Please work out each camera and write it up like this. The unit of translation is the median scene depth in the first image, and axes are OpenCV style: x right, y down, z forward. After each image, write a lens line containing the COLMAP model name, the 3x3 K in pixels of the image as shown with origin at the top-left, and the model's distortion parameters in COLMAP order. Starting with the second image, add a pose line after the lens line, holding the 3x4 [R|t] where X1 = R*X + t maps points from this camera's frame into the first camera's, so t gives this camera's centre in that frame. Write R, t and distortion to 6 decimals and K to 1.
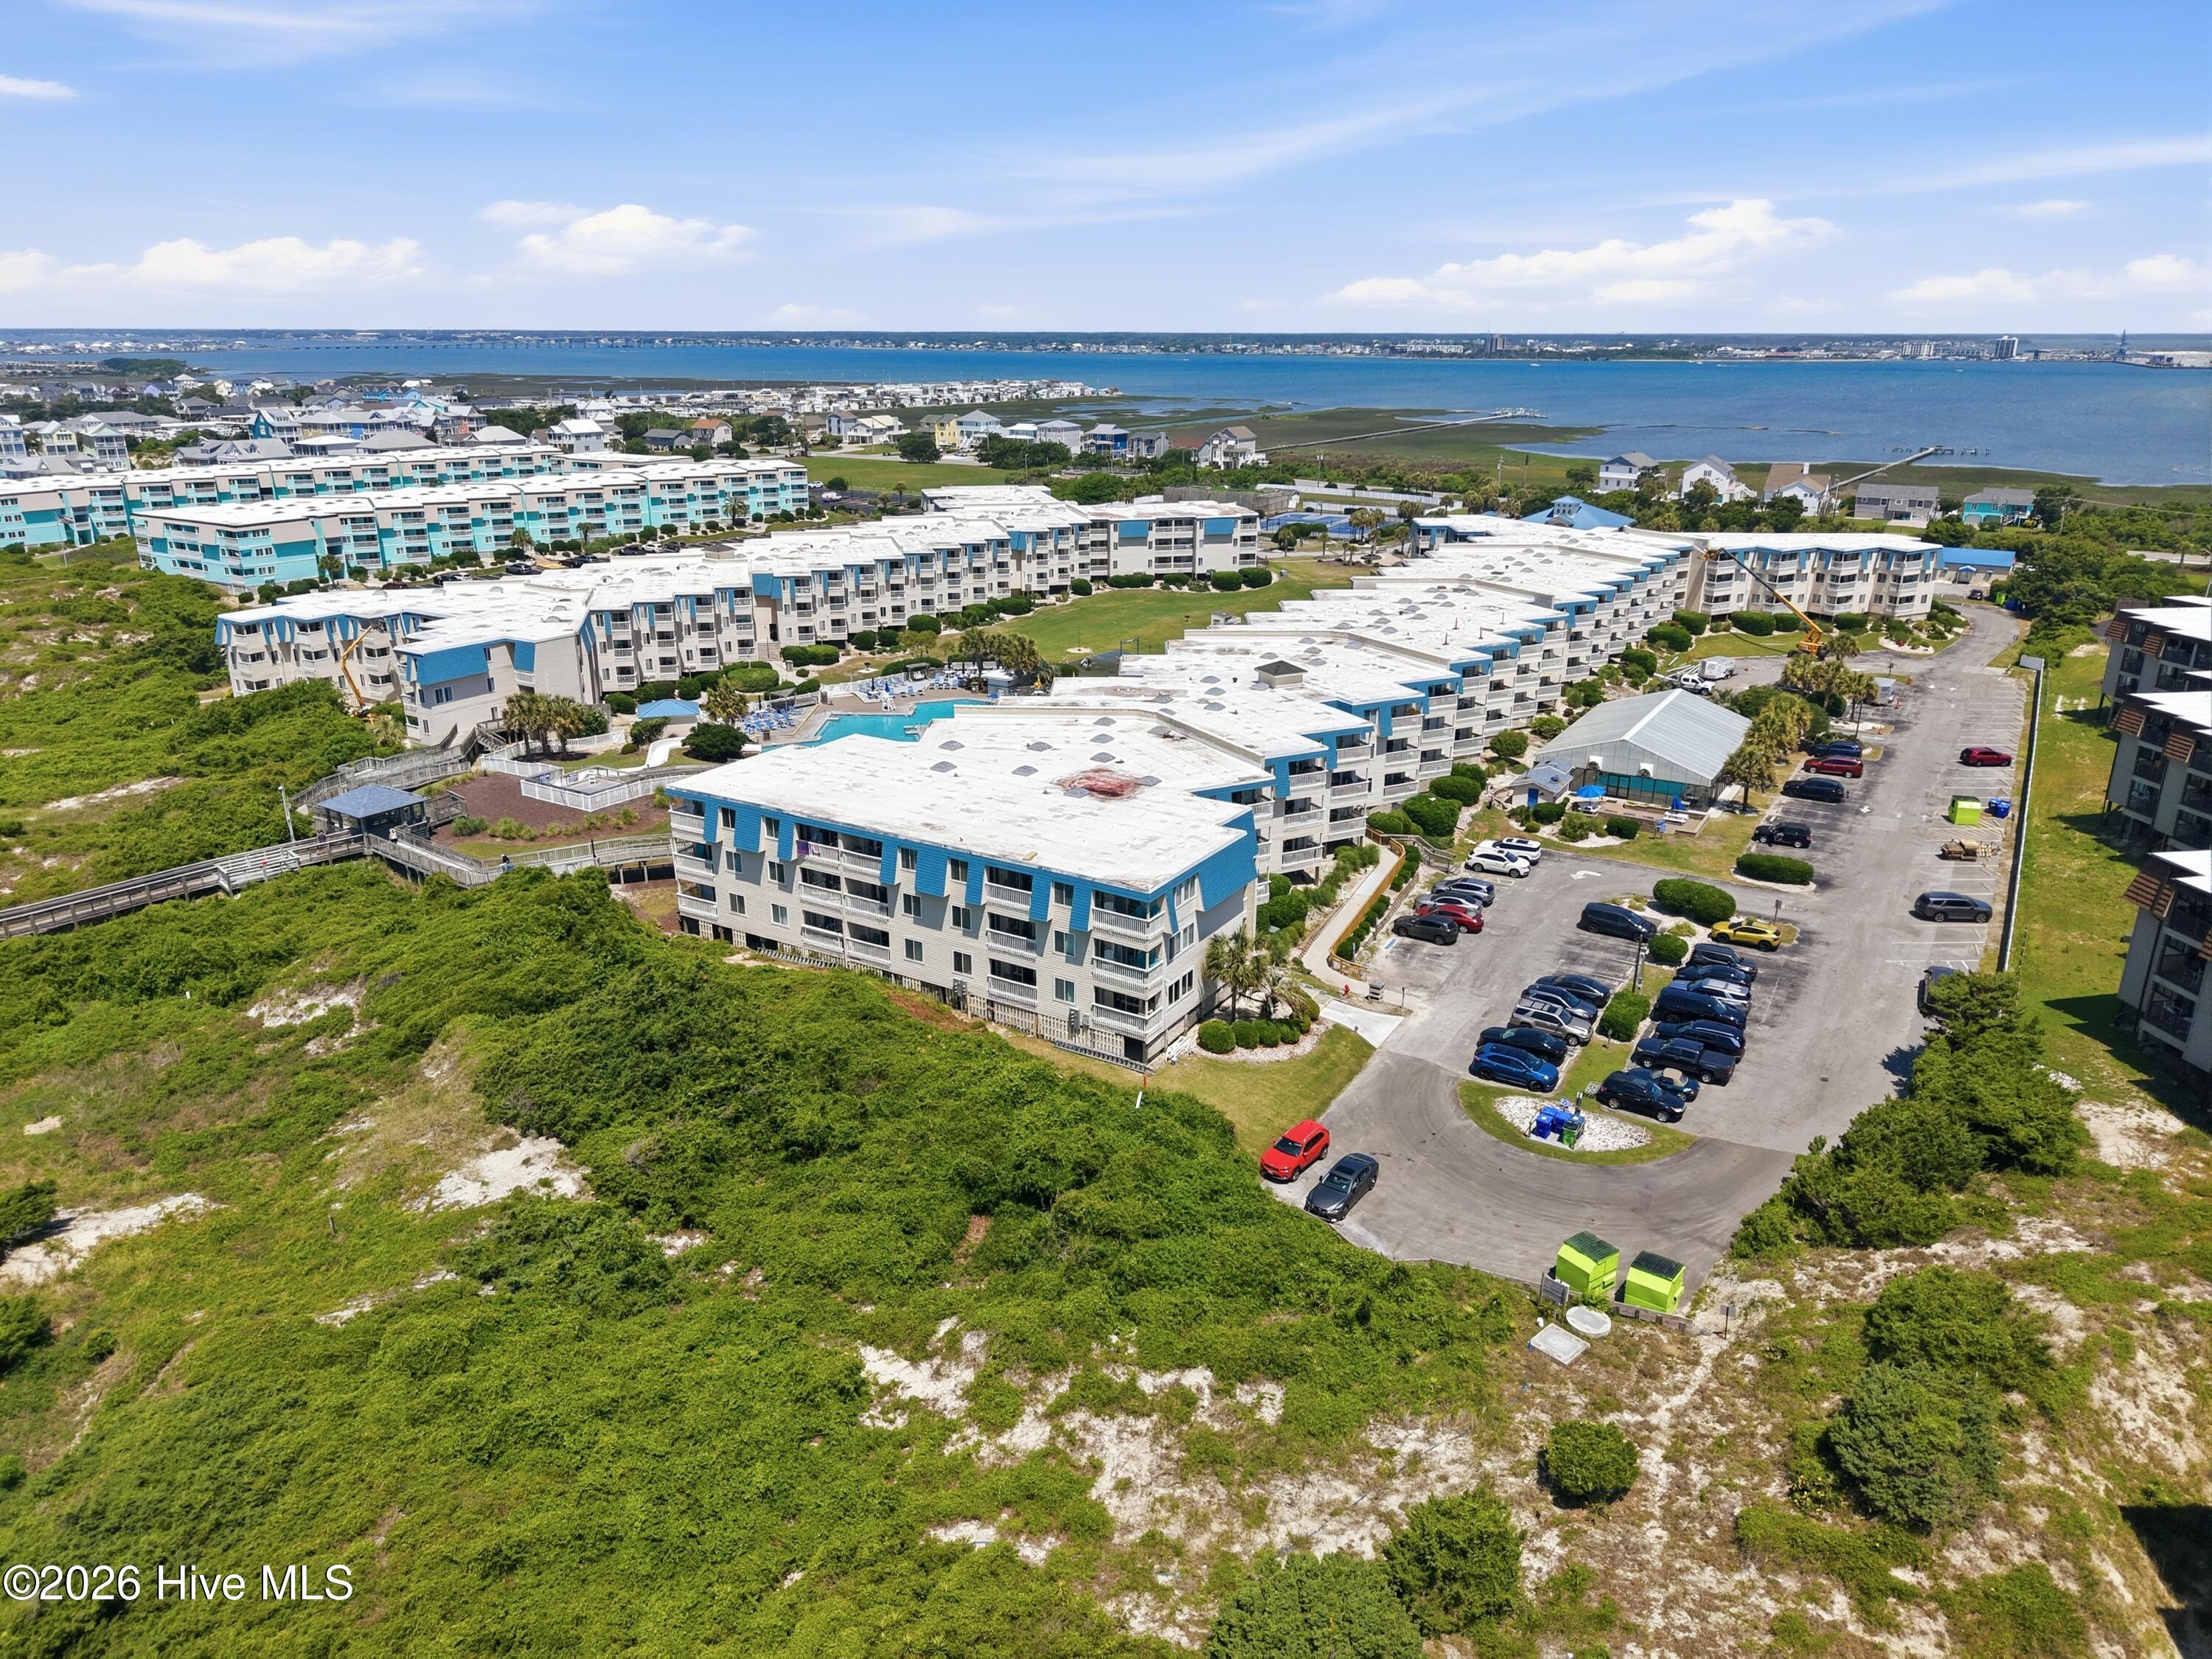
lens RADIAL K [[1477.0, 0, 1106.0], [0, 1477.0, 829.5], [0, 0, 1]] dist [0.032881, -0.040076]
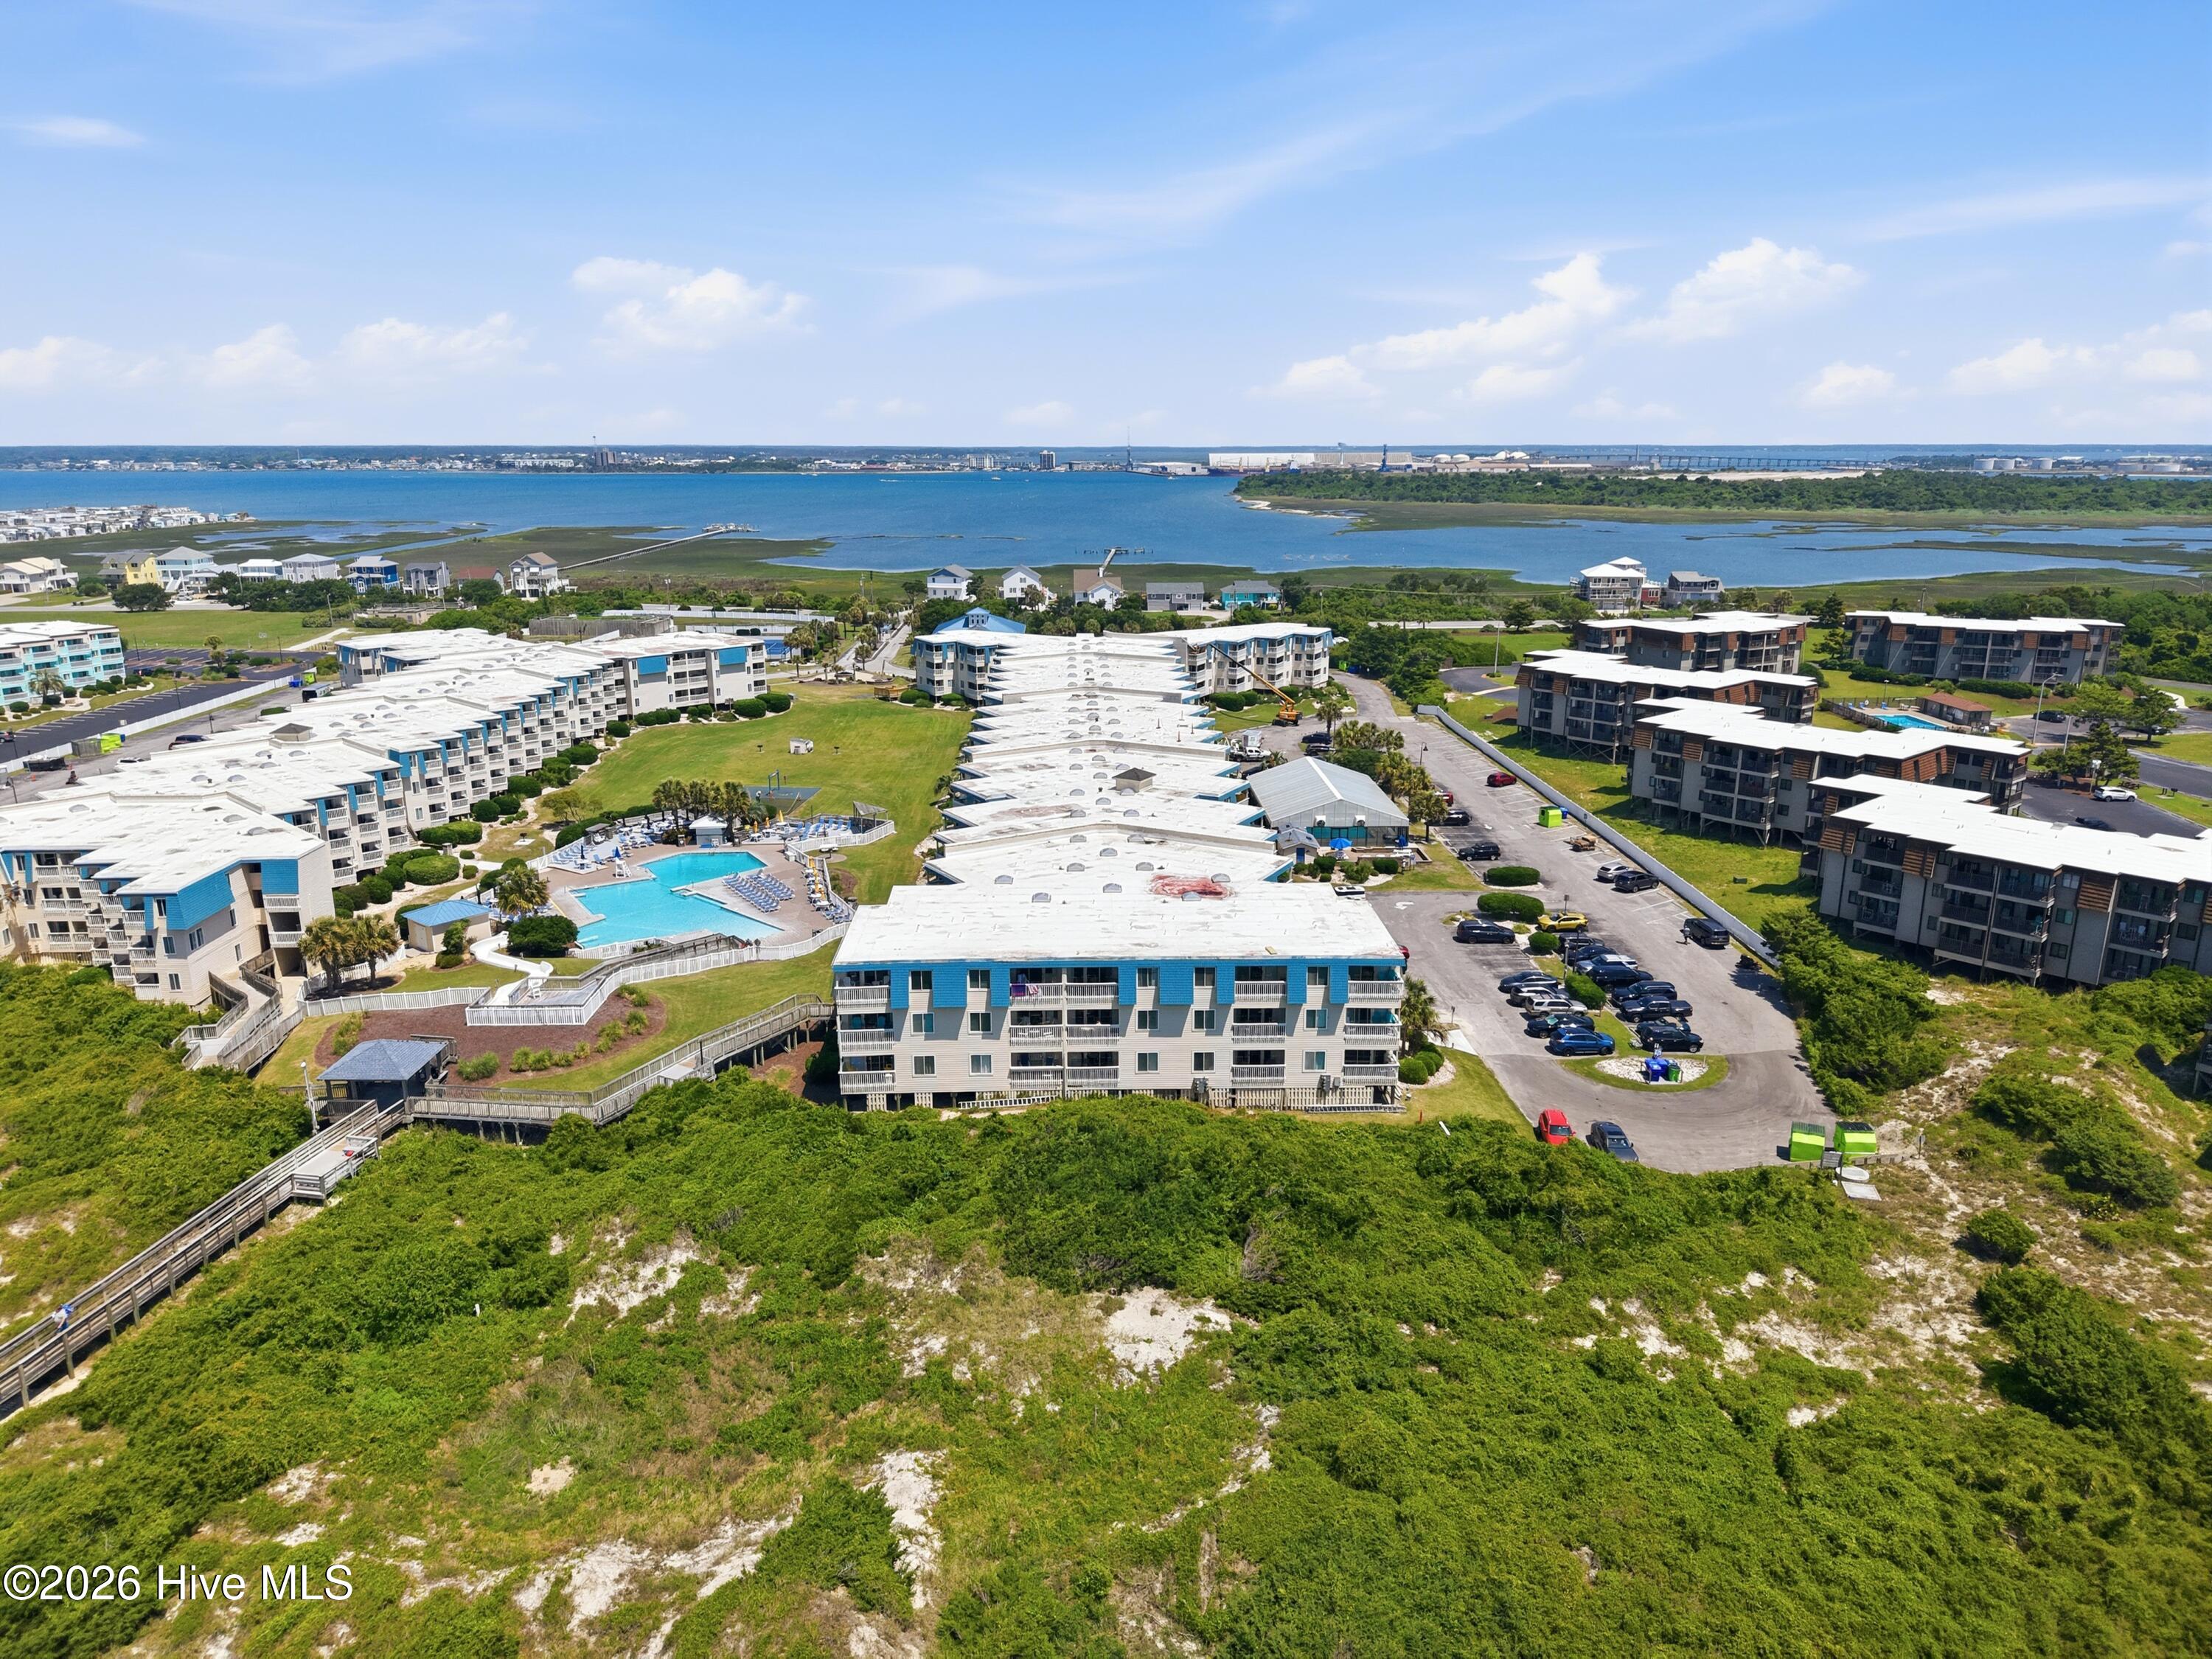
lens RADIAL K [[1470.8, 0, 1106.0], [0, 1470.8, 829.5], [0, 0, 1]] dist [0.066971, -0.098113]
pose [[0.834774, -0.141171, 0.532188, -0.514200], [0.177723, 0.983920, -0.017772, -0.052501], [-0.521121, 0.109418, 0.846440, 0.062109]]
